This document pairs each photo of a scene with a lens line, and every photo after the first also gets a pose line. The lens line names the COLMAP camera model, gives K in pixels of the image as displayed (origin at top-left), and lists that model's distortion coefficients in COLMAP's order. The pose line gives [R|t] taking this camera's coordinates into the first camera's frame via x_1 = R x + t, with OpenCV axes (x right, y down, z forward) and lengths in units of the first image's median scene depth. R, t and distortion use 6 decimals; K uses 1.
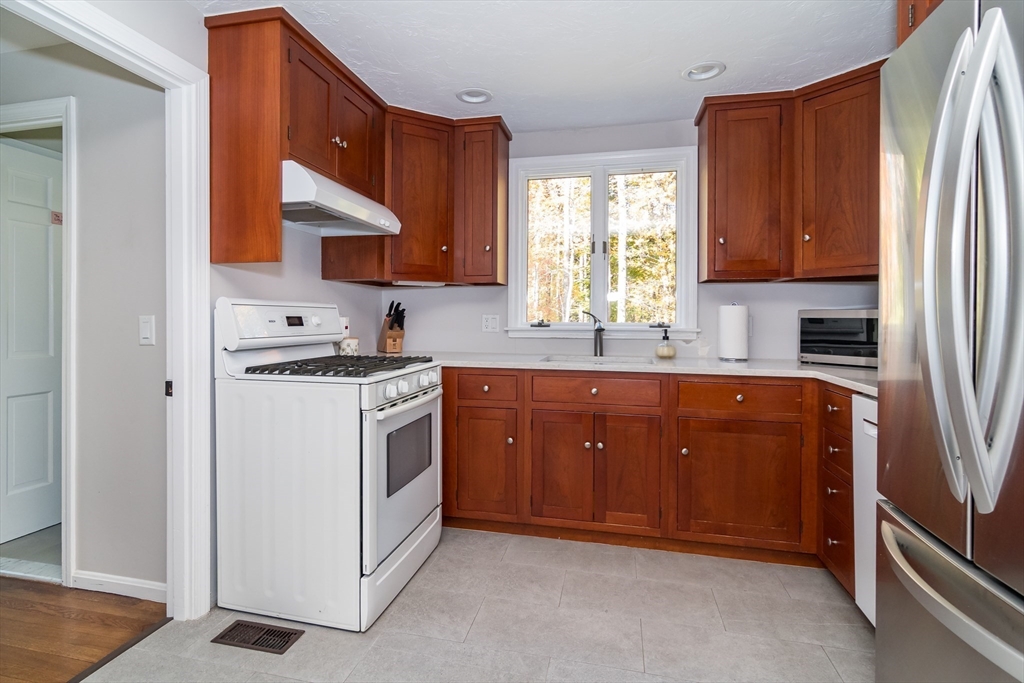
lens RADIAL K [[507.1, 0, 509.2], [0, 507.1, 323.1], [0, 0, 1]] dist [-0.003470, -0.000098]
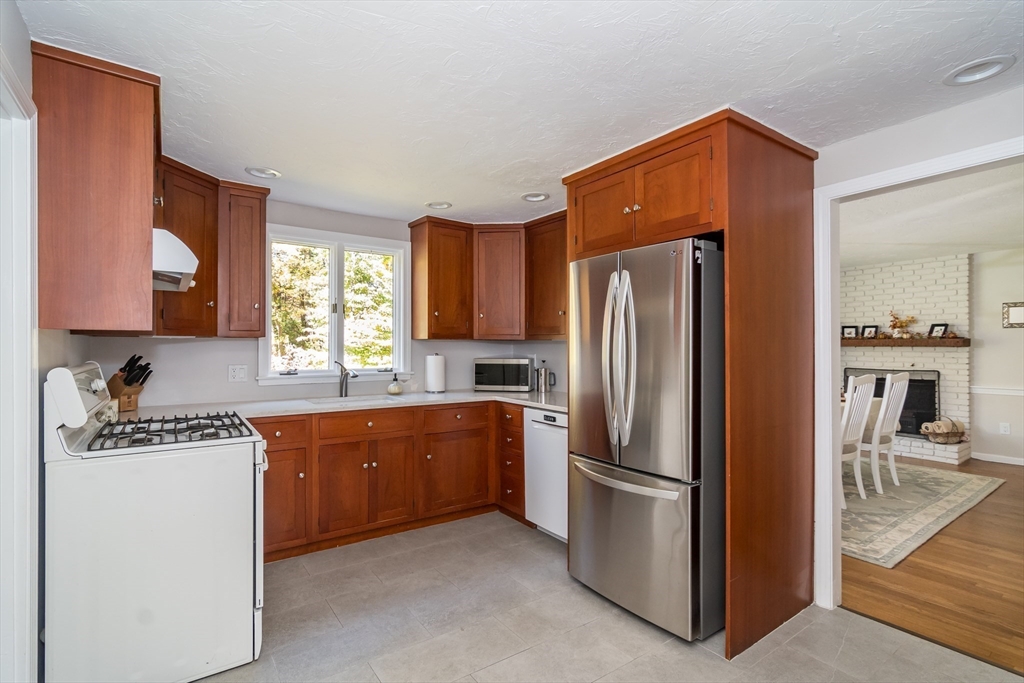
lens RADIAL K [[484.7, 0, 512.0], [0, 484.7, 341.5], [0, 0, 1]] dist [-0.000522, 0.000487]
pose [[0.655027, 0.003951, 0.755595, -0.543902], [0.006960, 0.999912, -0.011262, -0.064888], [-0.755574, 0.012636, 0.654942, -0.114590]]
